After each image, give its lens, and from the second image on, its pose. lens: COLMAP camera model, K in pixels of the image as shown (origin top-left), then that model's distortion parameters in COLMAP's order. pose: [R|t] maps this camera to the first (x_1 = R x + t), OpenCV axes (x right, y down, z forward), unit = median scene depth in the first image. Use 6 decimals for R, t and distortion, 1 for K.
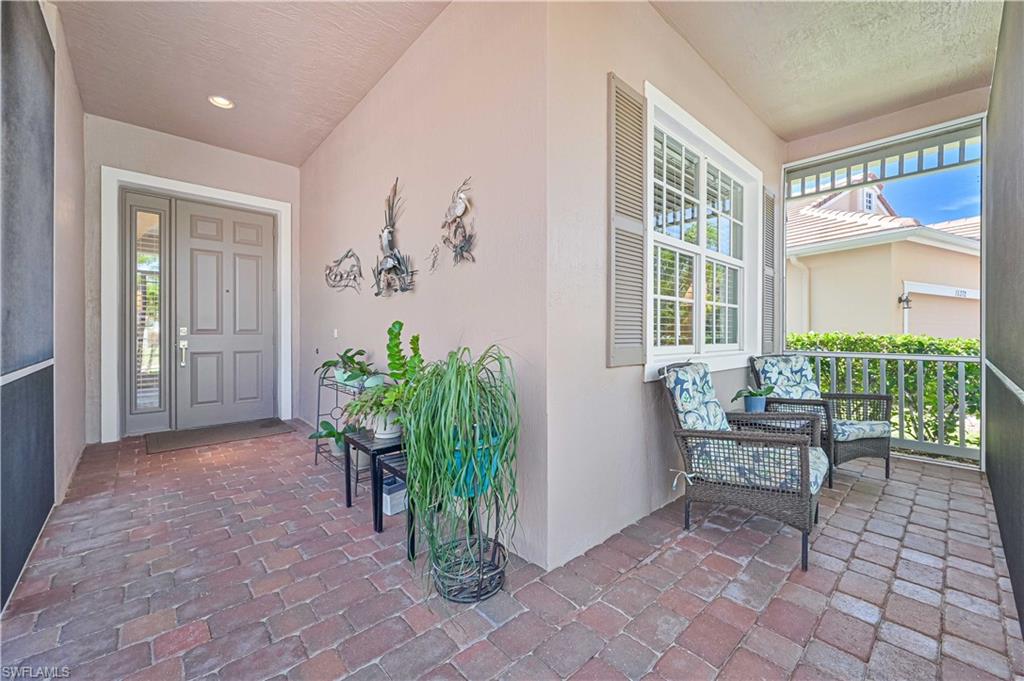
lens RADIAL K [[408.8, 0, 516.5], [0, 408.8, 332.8], [0, 0, 1]] dist [0.000612, 0.000151]
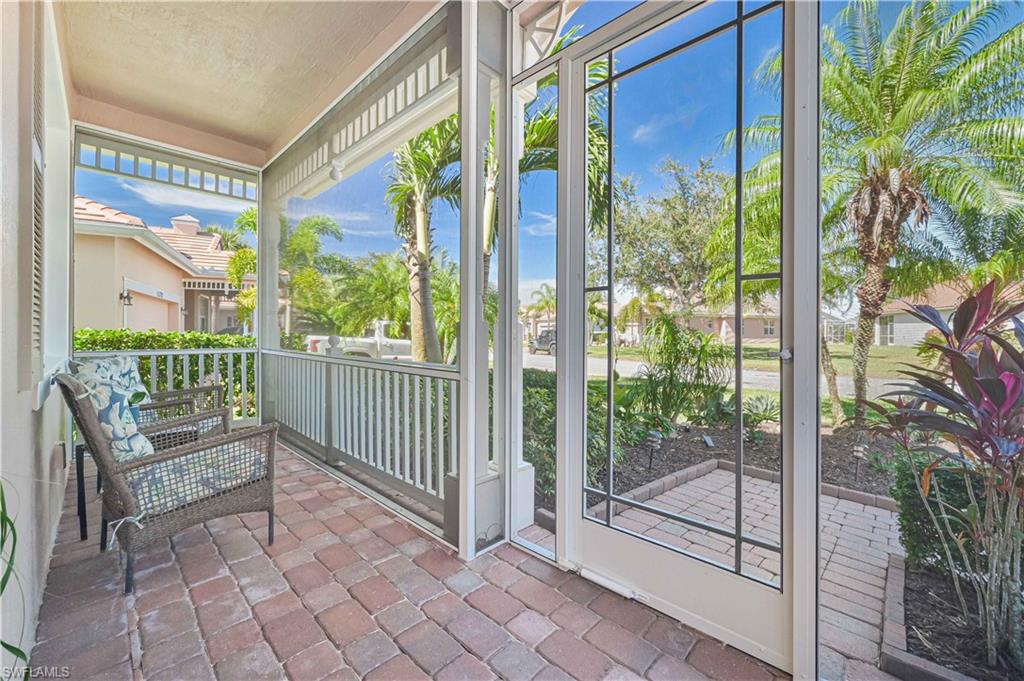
lens RADIAL K [[408.8, 0, 516.5], [0, 408.8, 332.8], [0, 0, 1]] dist [0.000612, 0.000151]
pose [[-0.070362, -0.004817, 0.997510, -0.377072], [-0.004530, 0.999980, 0.004510, -0.002823], [-0.997511, -0.004202, -0.070382, 0.343528]]
